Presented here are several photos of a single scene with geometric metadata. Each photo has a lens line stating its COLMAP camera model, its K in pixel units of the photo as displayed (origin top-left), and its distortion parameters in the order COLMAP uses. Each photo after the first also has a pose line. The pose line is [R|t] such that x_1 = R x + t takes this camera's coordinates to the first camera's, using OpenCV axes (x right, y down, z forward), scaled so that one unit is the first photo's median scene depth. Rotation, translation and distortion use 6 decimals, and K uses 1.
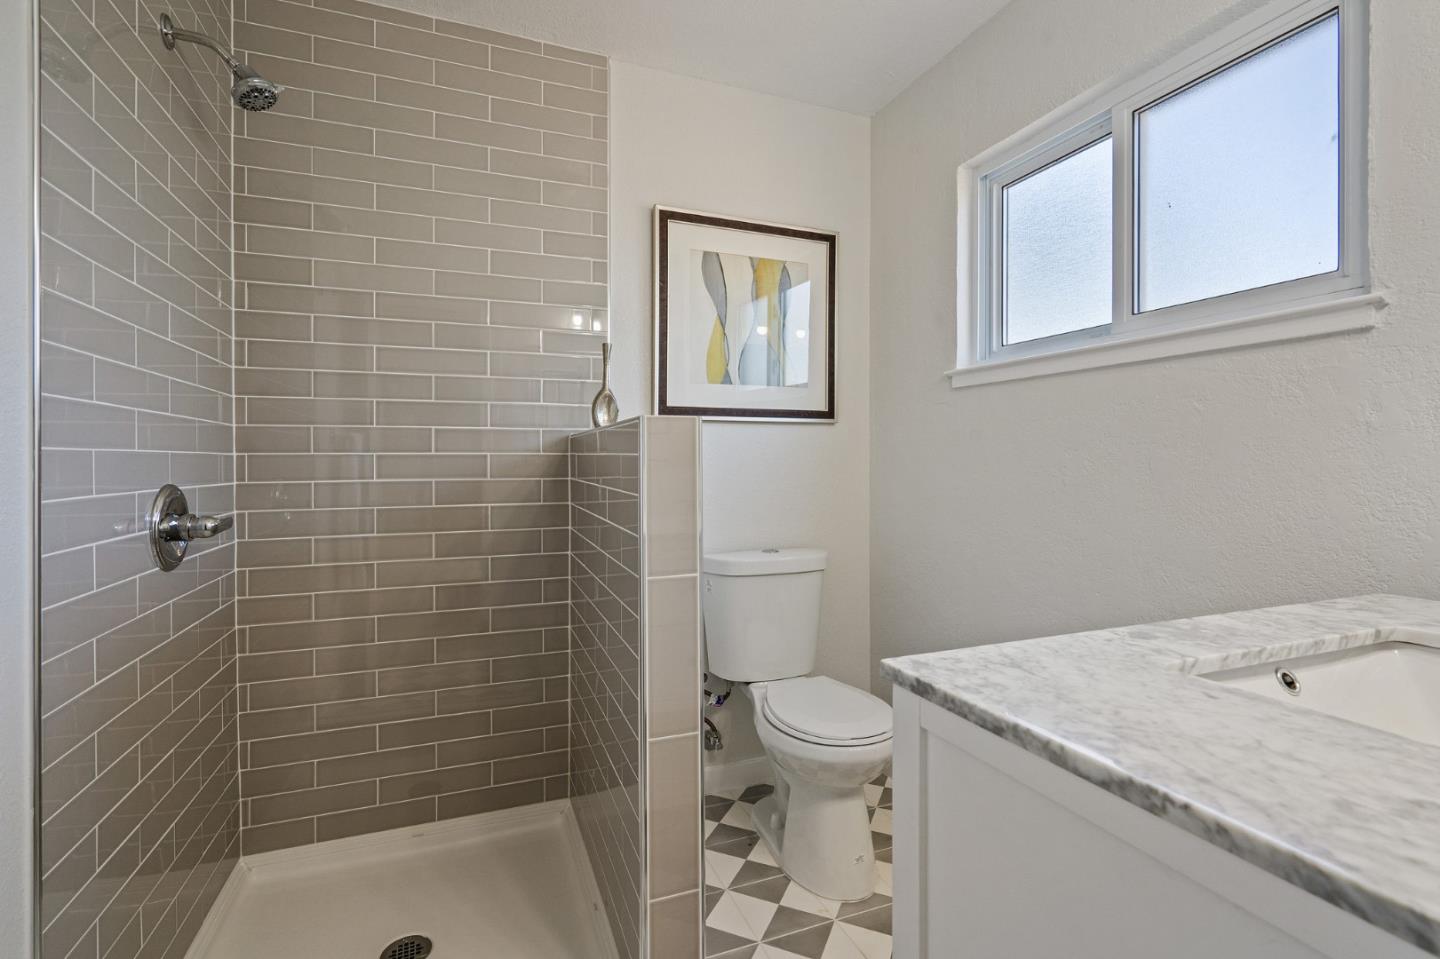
lens RADIAL K [[675.2, 0, 721.1], [0, 675.2, 469.7], [0, 0, 1]] dist [-0.005615, -0.000090]
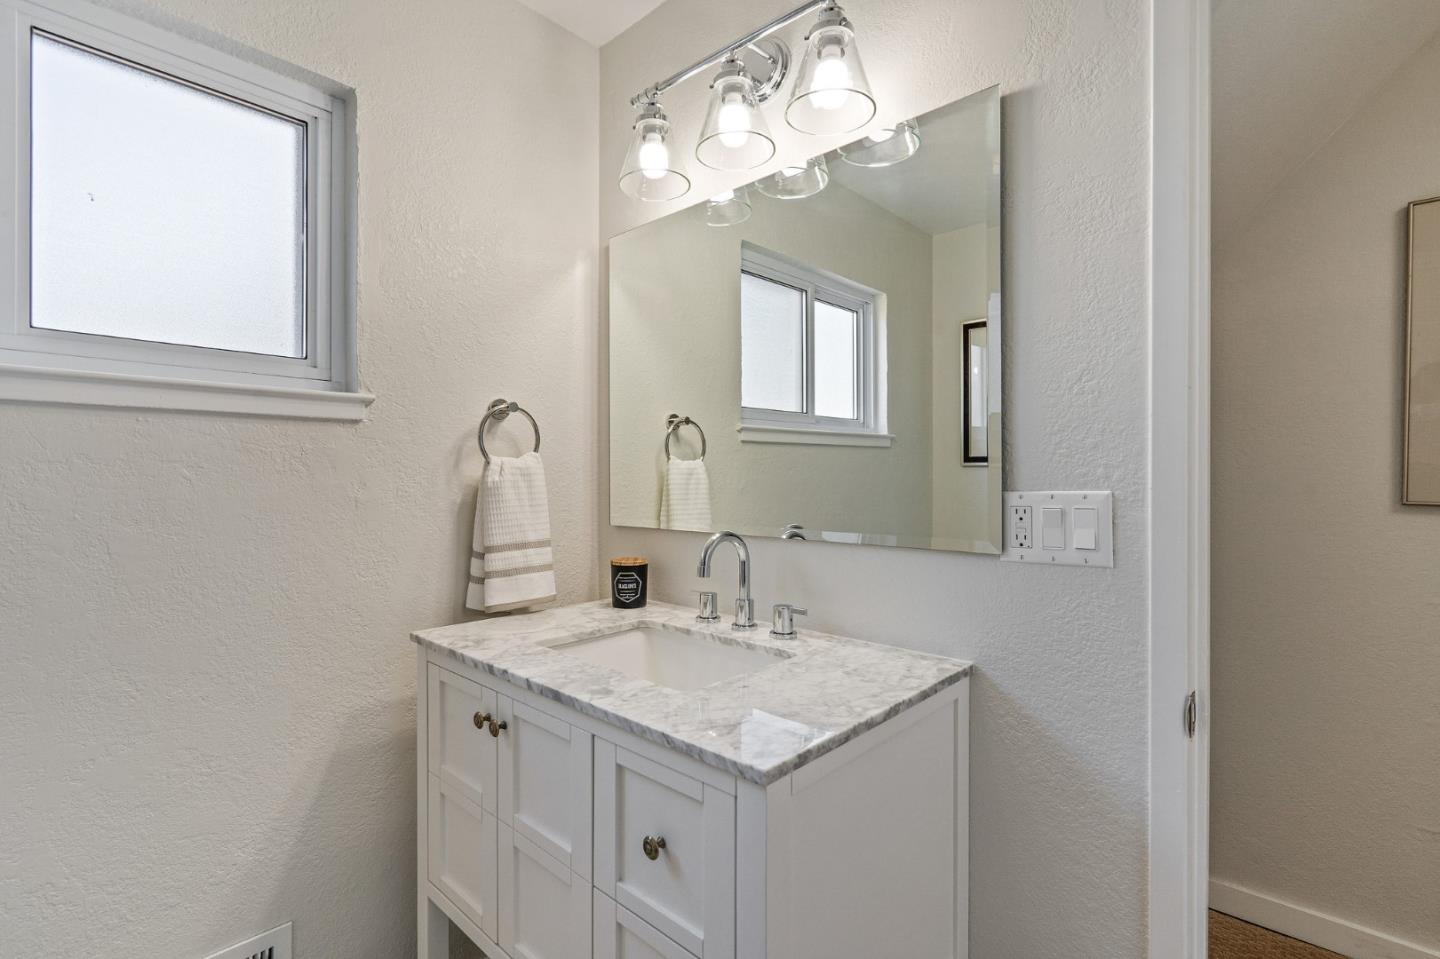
lens RADIAL K [[675.2, 0, 719.5], [0, 675.2, 479.5], [0, 0, 1]] dist [-0.005615, -0.000090]
pose [[-0.440383, -0.001642, 0.897808, -0.812318], [0.010248, 0.999924, 0.006855, -0.209900], [-0.897751, 0.012219, -0.440333, 1.873048]]
